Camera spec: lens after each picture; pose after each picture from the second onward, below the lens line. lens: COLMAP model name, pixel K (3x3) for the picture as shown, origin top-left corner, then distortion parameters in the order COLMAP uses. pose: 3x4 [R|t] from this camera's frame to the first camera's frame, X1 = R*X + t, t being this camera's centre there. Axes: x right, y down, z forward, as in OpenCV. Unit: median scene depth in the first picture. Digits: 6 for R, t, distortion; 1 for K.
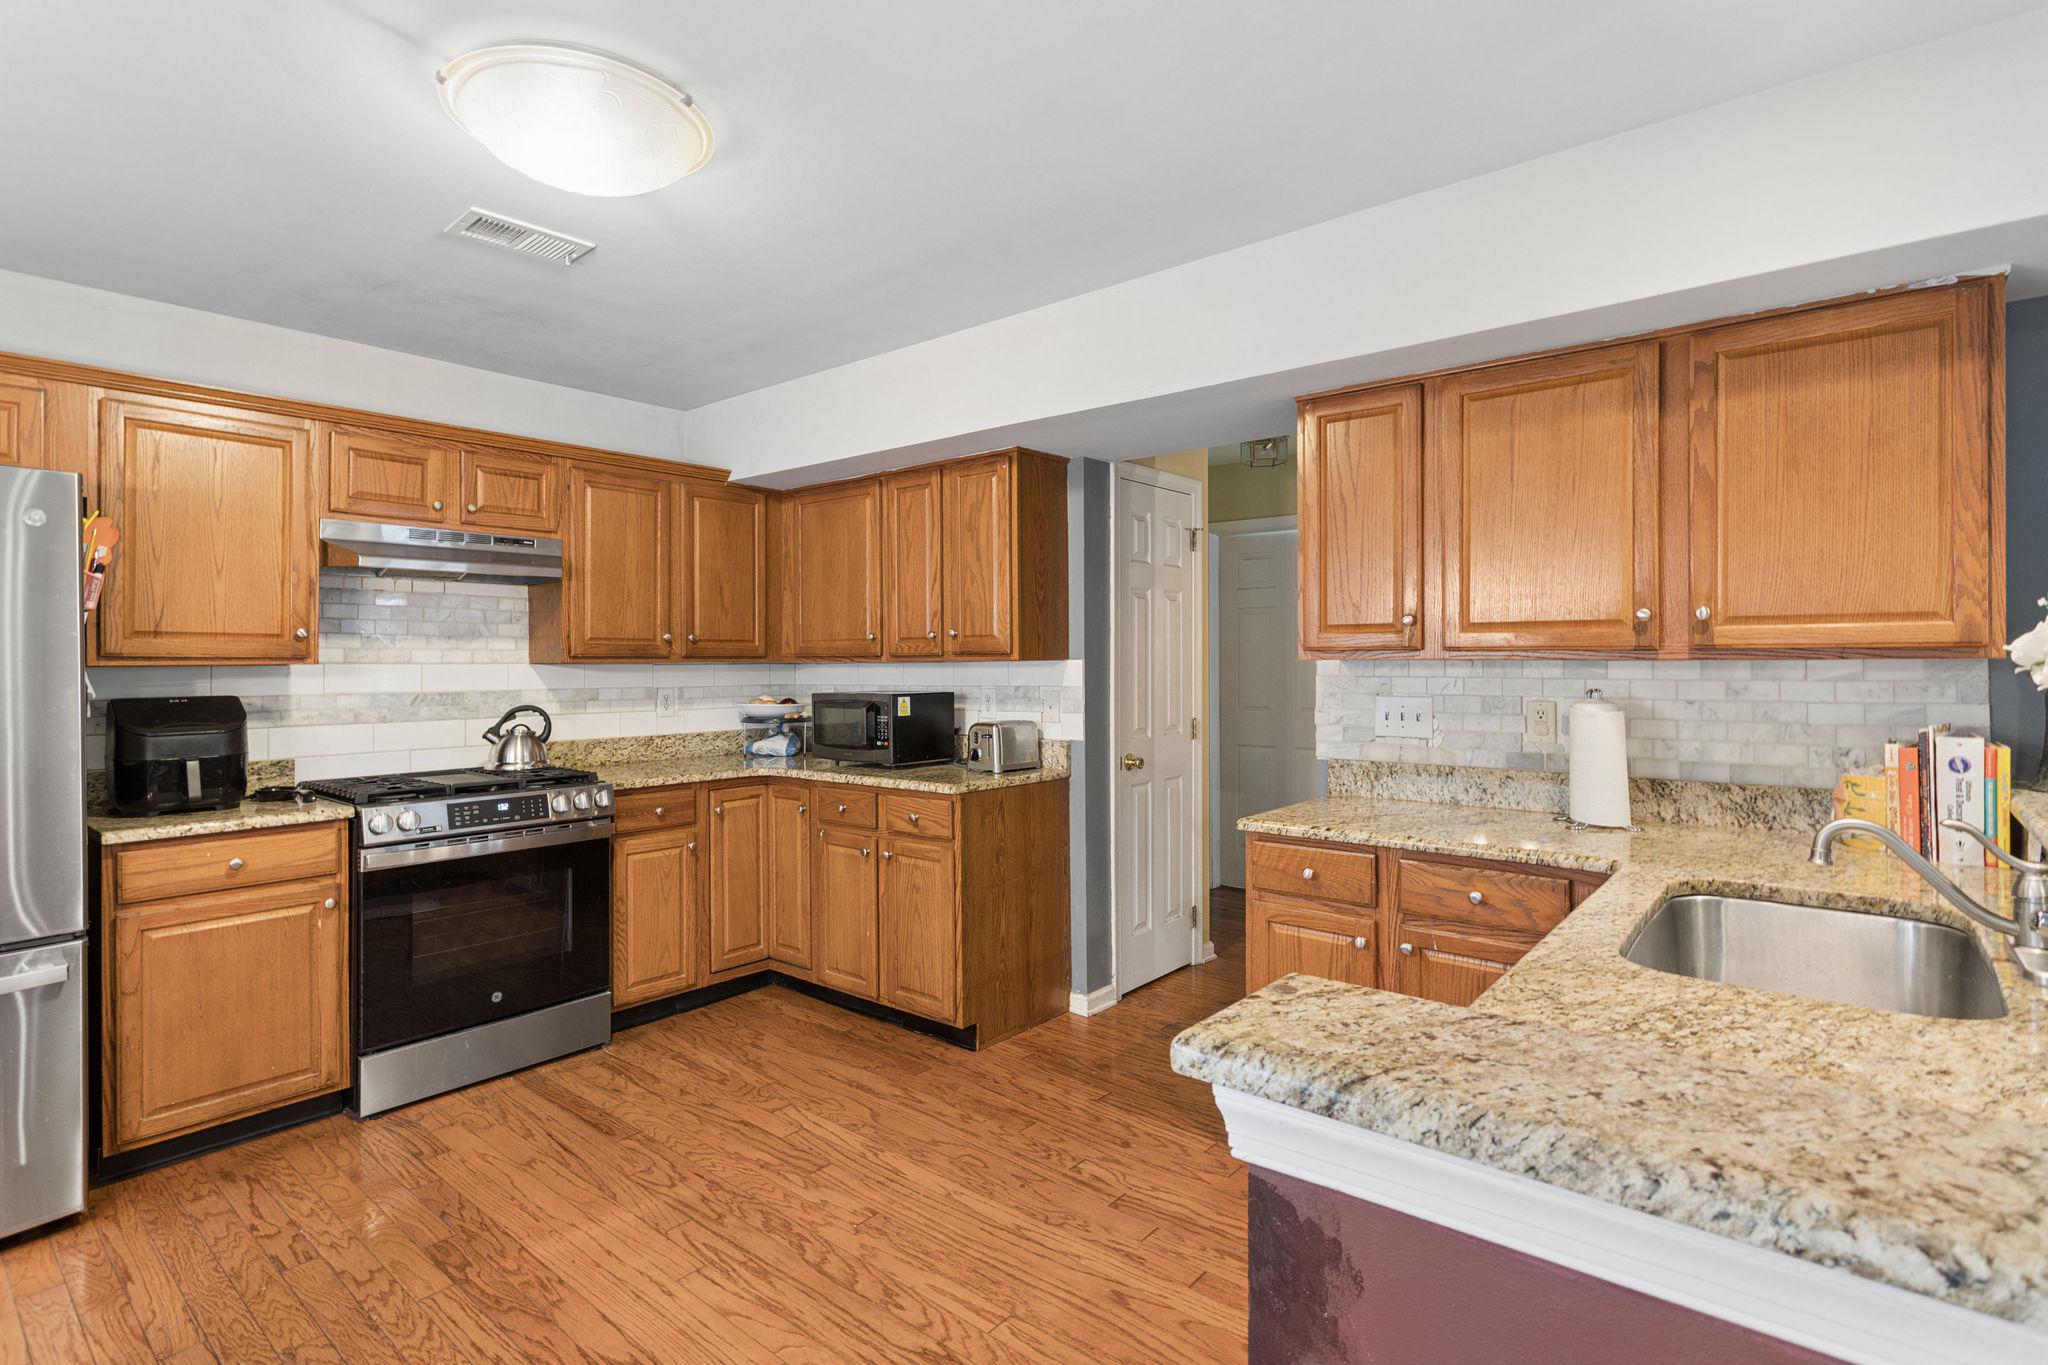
lens RADIAL K [[985.9, 0, 1033.3], [0, 985.9, 656.4], [0, 0, 1]] dist [-0.002368, -0.000834]
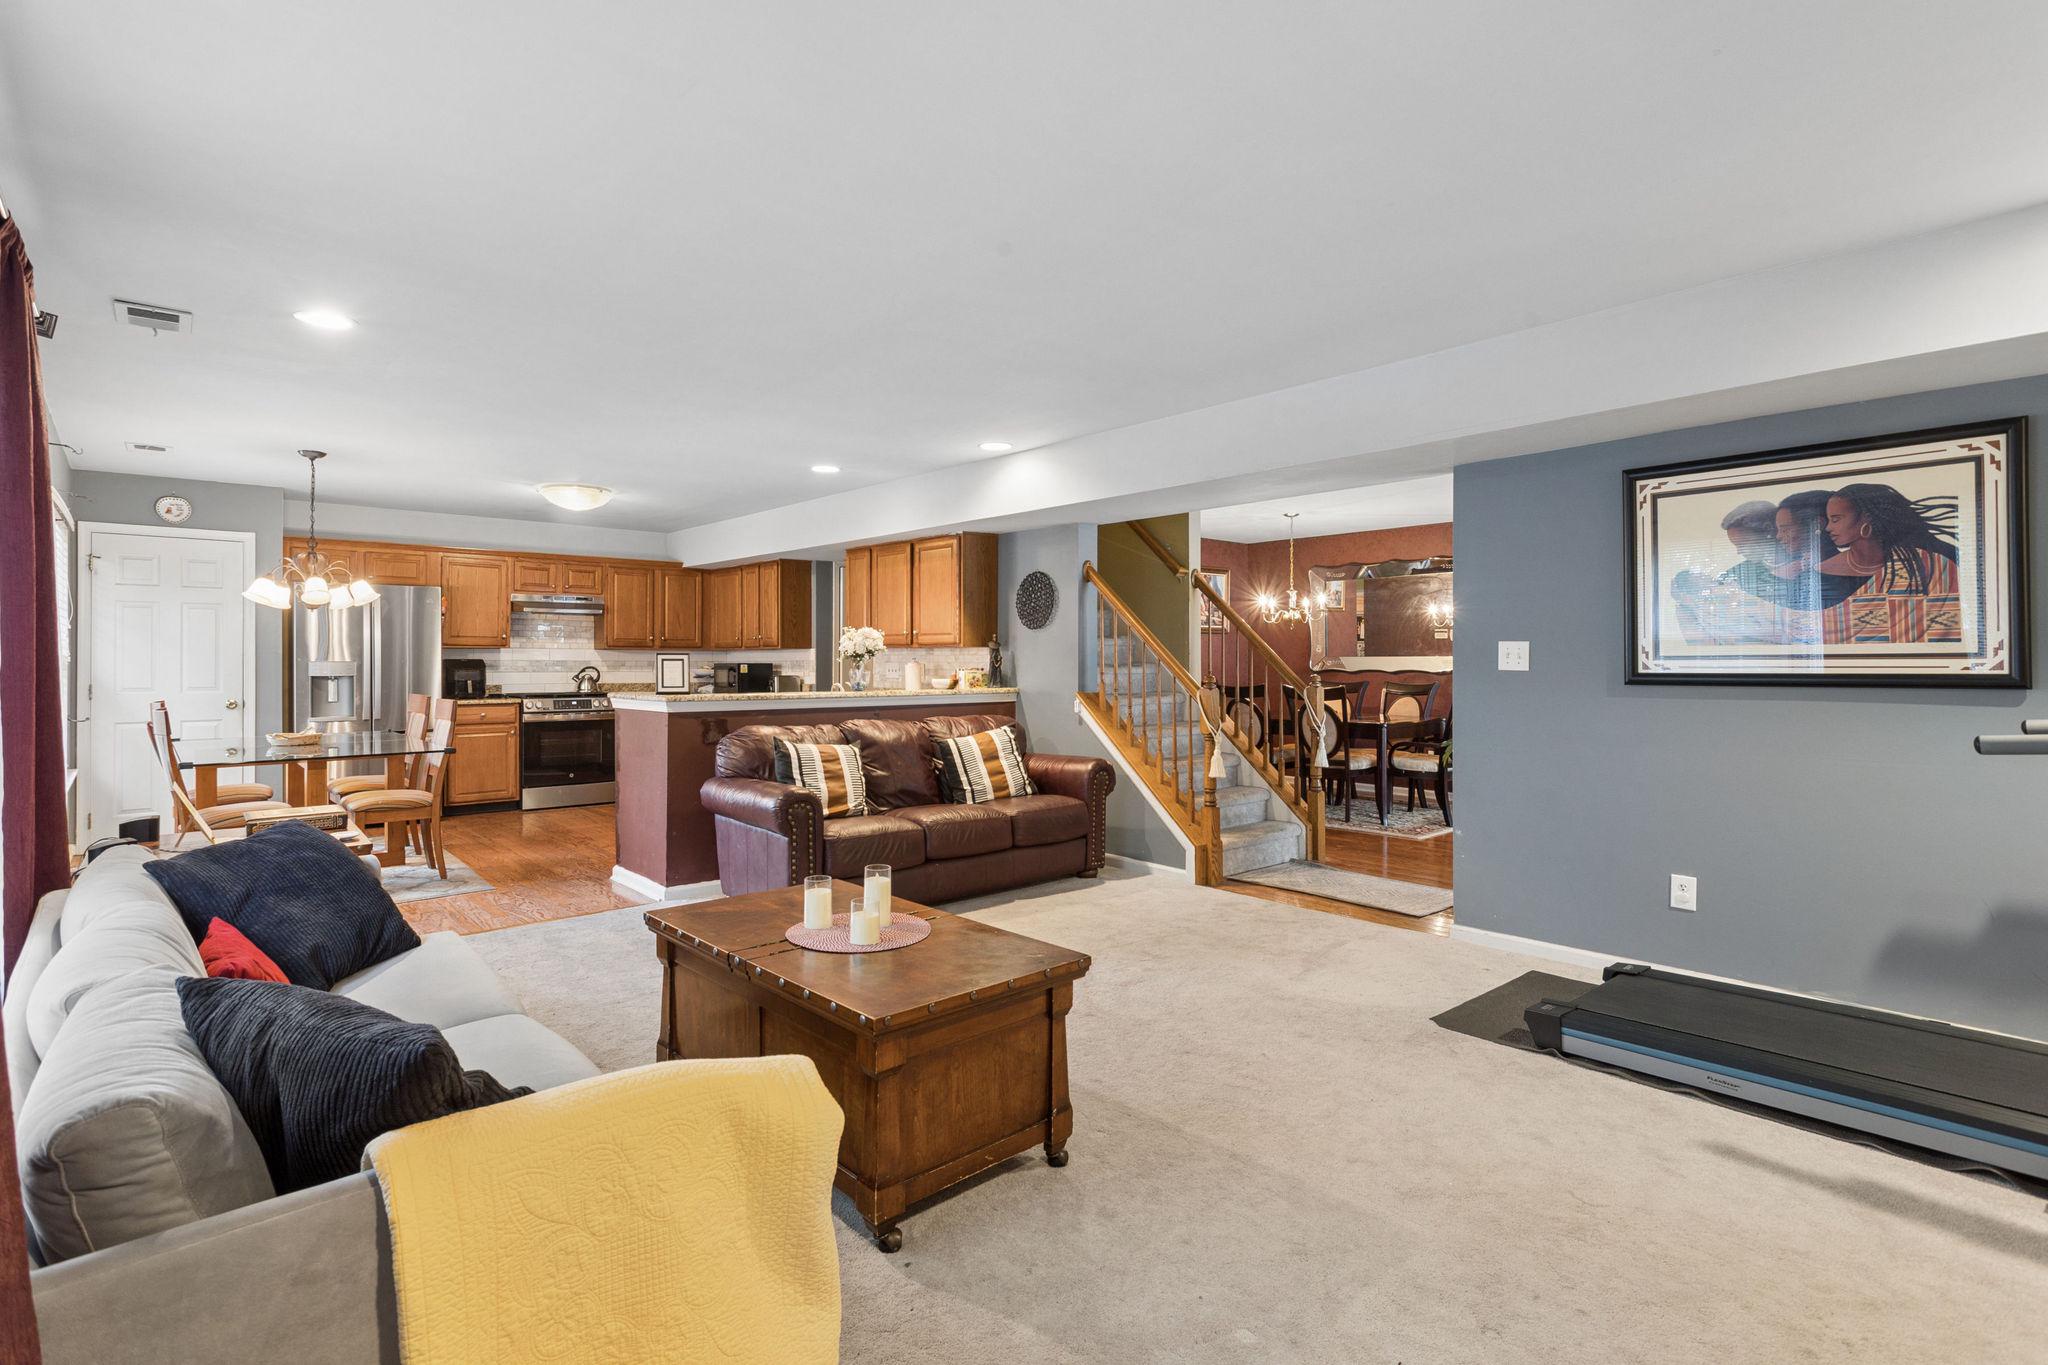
lens RADIAL K [[985.9, 0, 1030.8], [0, 985.9, 655.1], [0, 0, 1]] dist [-0.002368, -0.000834]
pose [[0.988945, 0.006011, -0.148163, 1.078392], [-0.006164, 0.999981, -0.000580, 0.020111], [0.148157, 0.001487, 0.988963, -1.449920]]
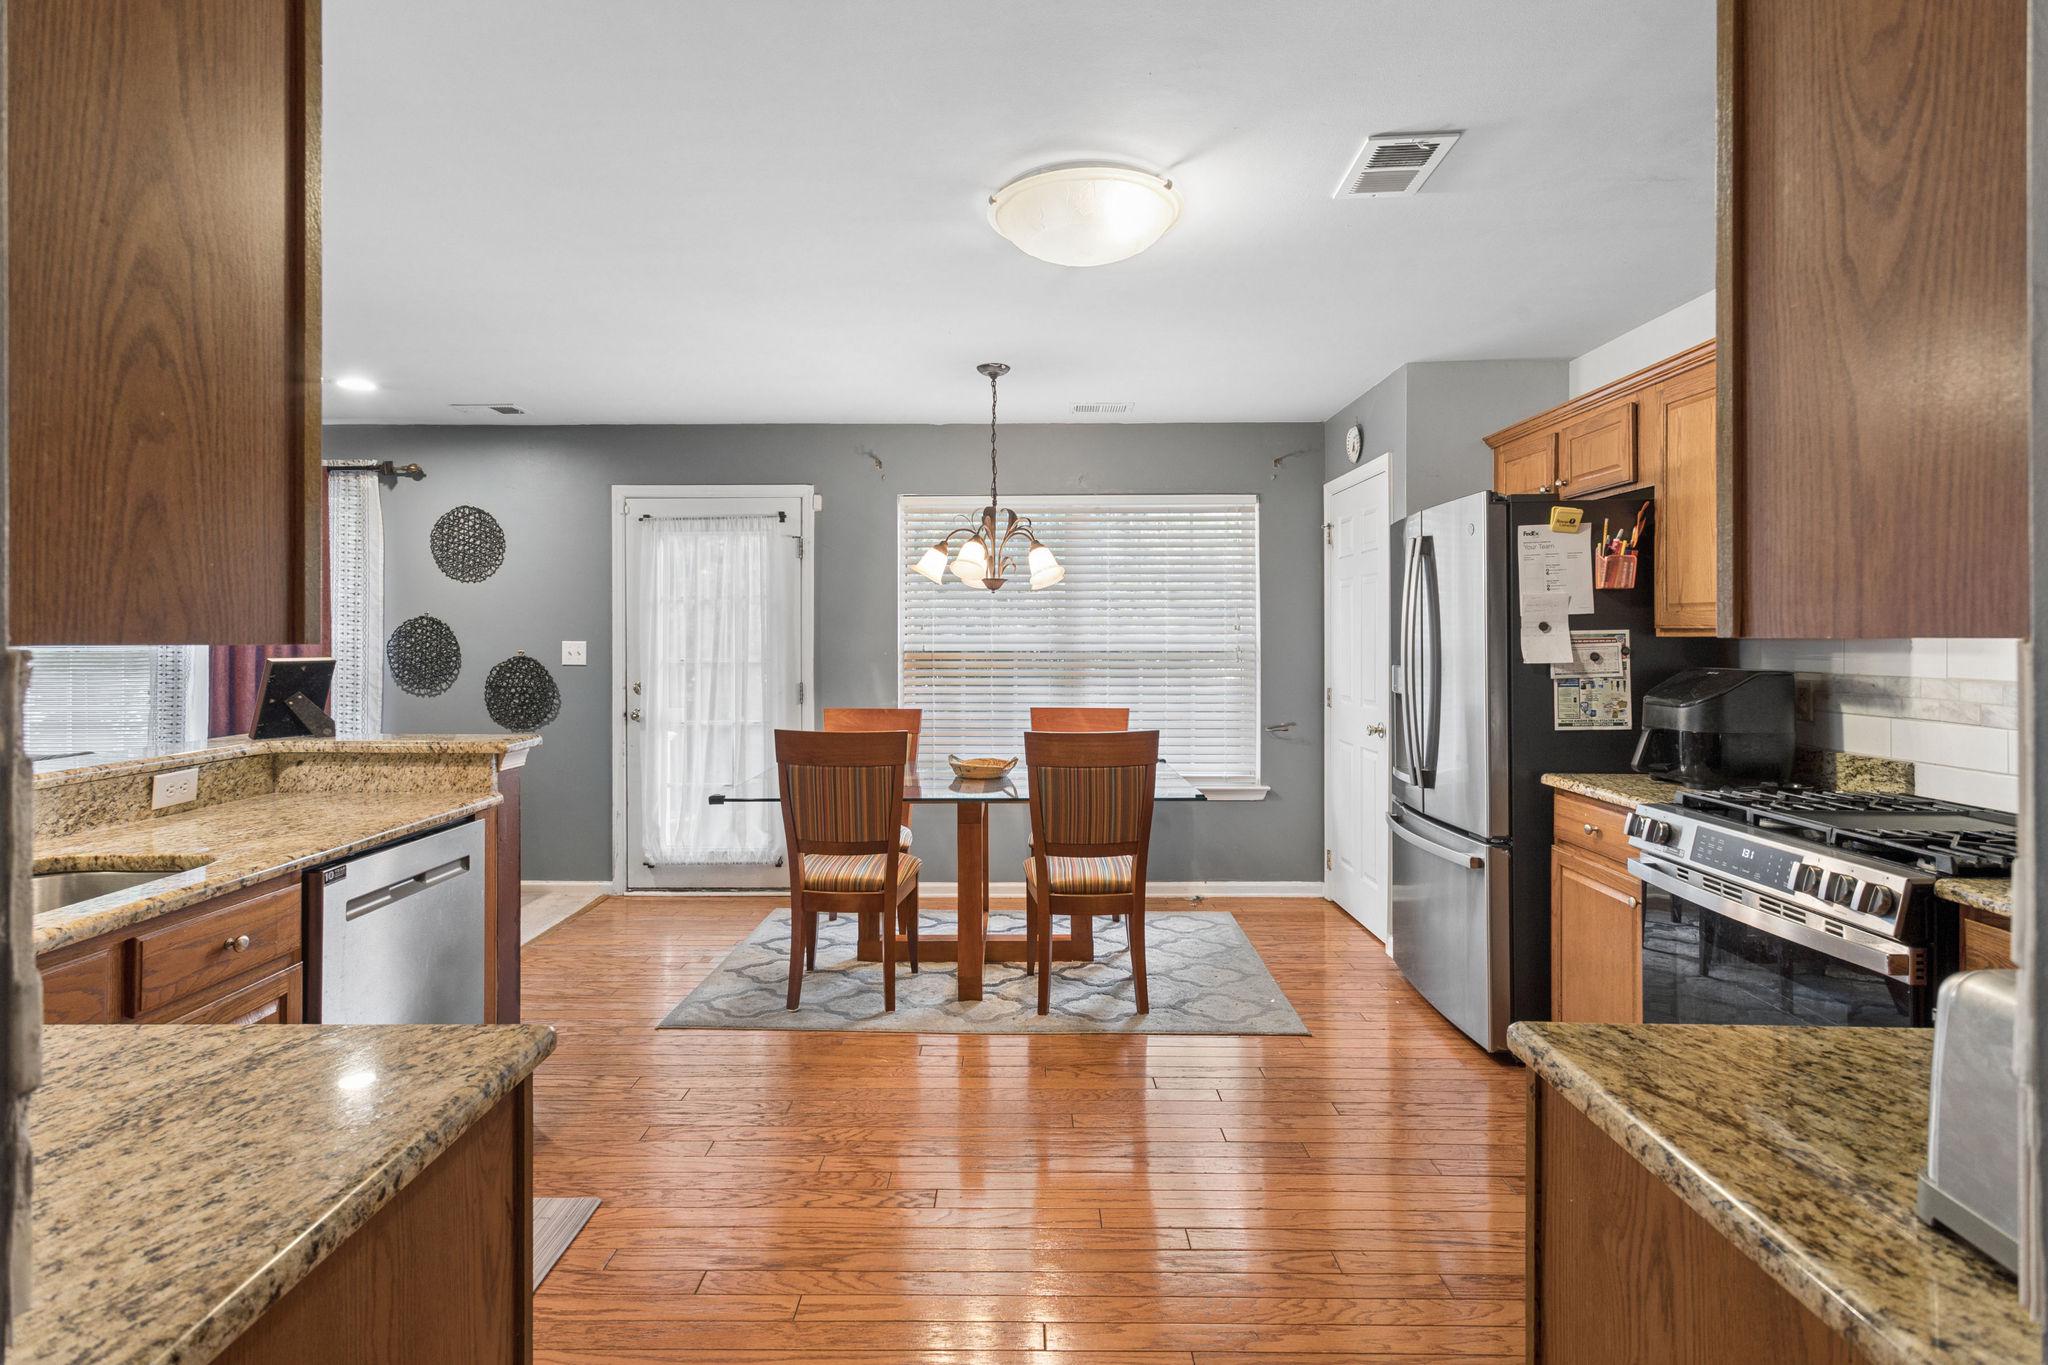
lens RADIAL K [[985.9, 0, 1017.5], [0, 985.9, 675.2], [0, 0, 1]] dist [-0.002368, -0.000834]
pose [[-0.769735, 0.031206, -0.637600, 0.263955], [0.007662, 0.999184, 0.039654, 0.003194], [0.638318, 0.025637, -0.769346, 1.221715]]
